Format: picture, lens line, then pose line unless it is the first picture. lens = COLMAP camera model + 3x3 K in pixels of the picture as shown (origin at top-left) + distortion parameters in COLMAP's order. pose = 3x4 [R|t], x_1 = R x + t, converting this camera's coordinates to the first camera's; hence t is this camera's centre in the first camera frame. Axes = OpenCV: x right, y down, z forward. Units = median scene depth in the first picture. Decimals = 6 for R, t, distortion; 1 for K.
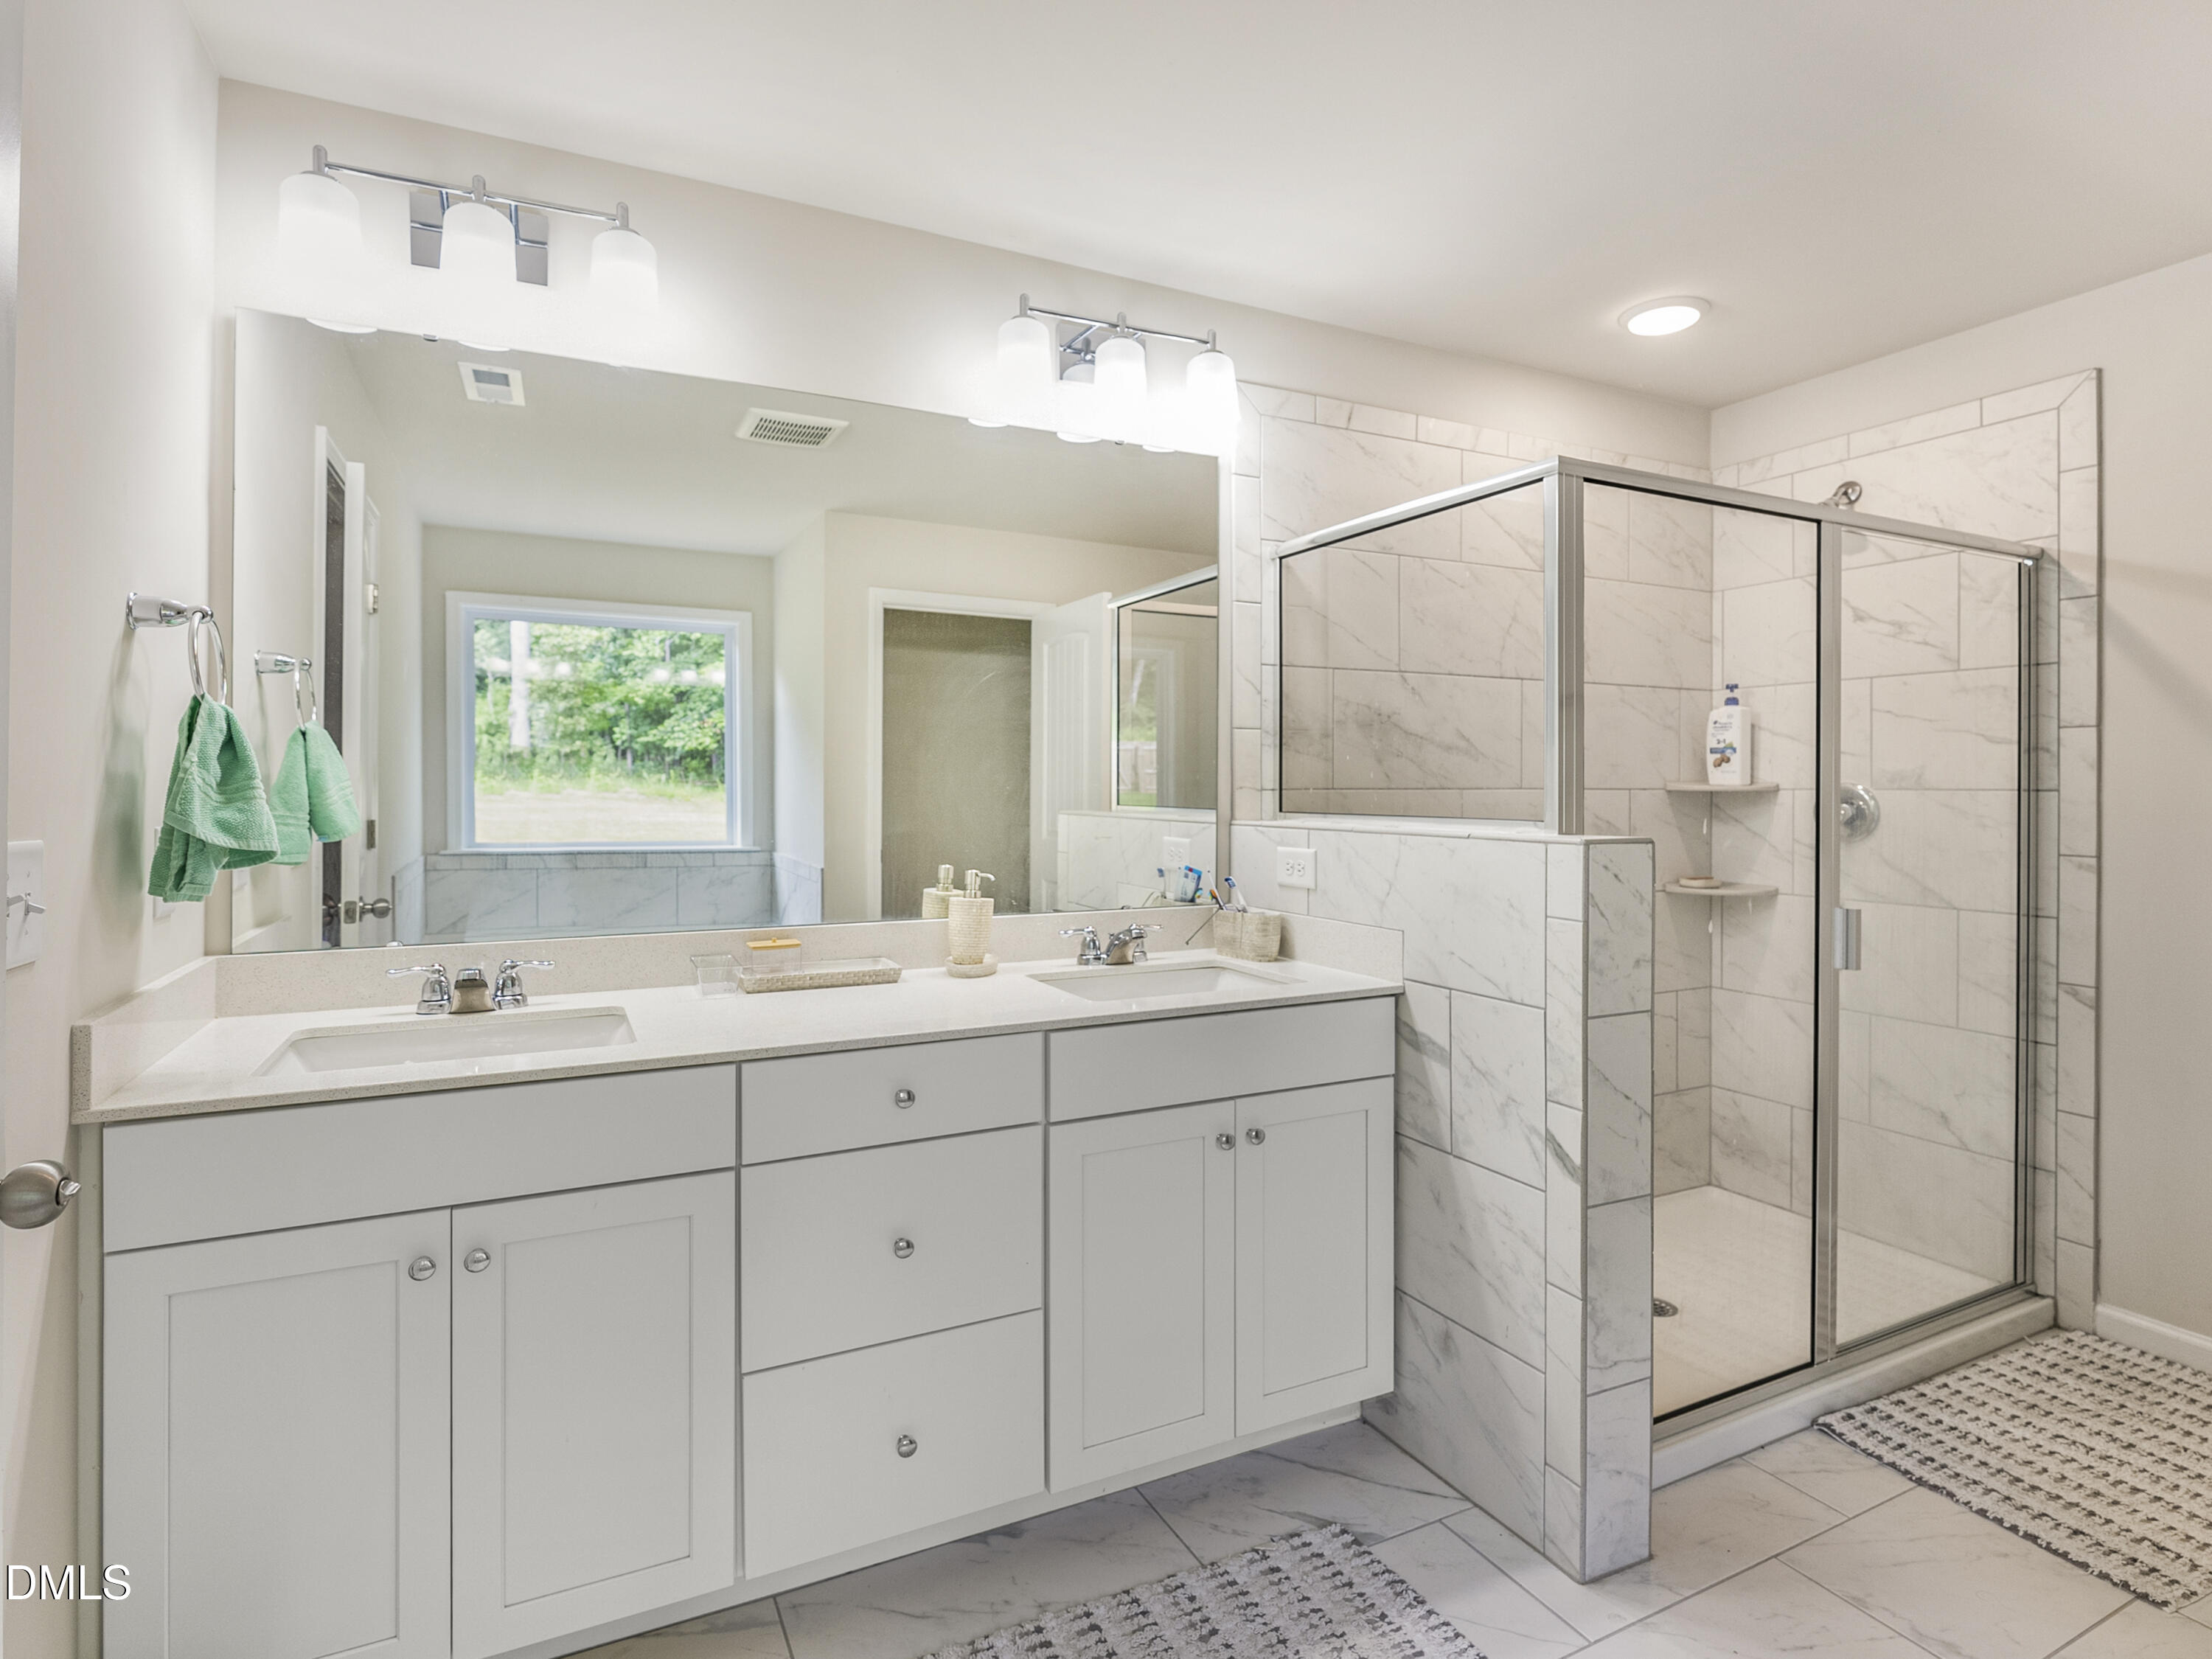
lens RADIAL K [[1070.4, 0, 1104.8], [0, 1070.4, 848.1], [0, 0, 1]] dist [-0.011616, 0.000842]
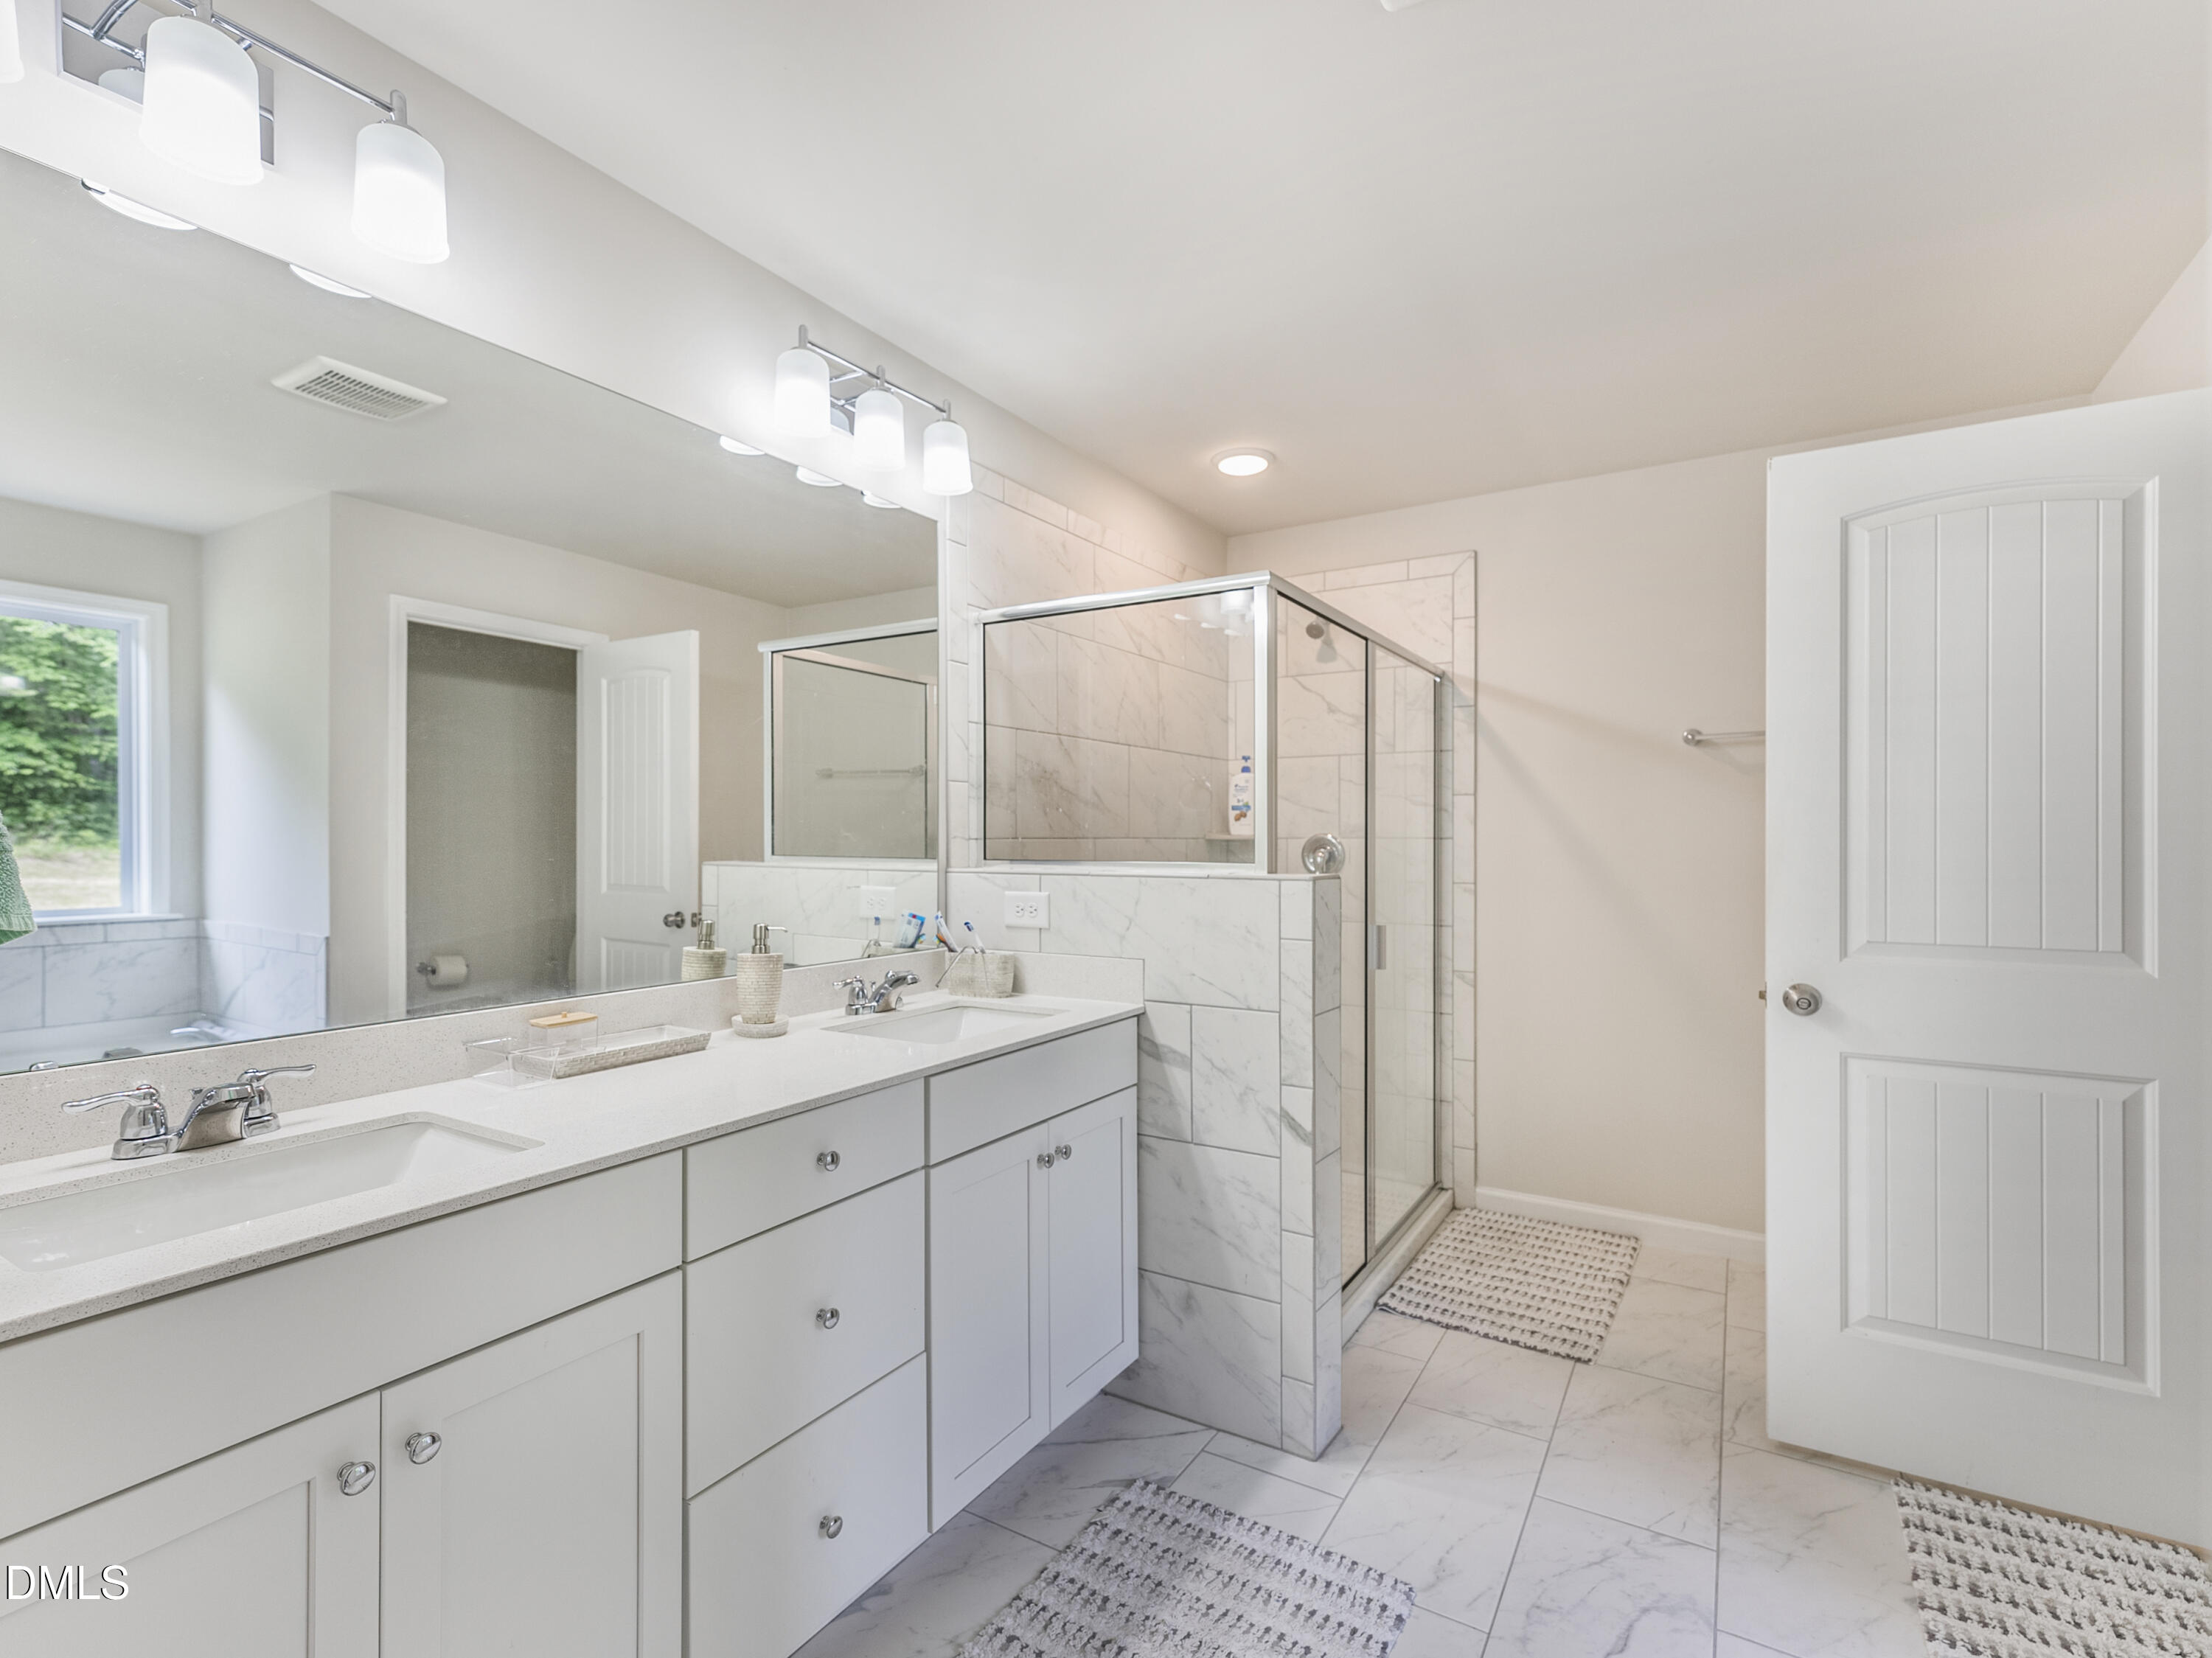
lens RADIAL K [[1036.2, 0, 1099.7], [0, 1036.2, 896.2], [0, 0, 1]] dist [0.007043, -0.000007]
pose [[0.850484, -0.029924, 0.525149, -0.343443], [0.029655, 0.999520, 0.008927, -0.003195], [-0.525164, 0.007981, 0.850963, 0.059091]]
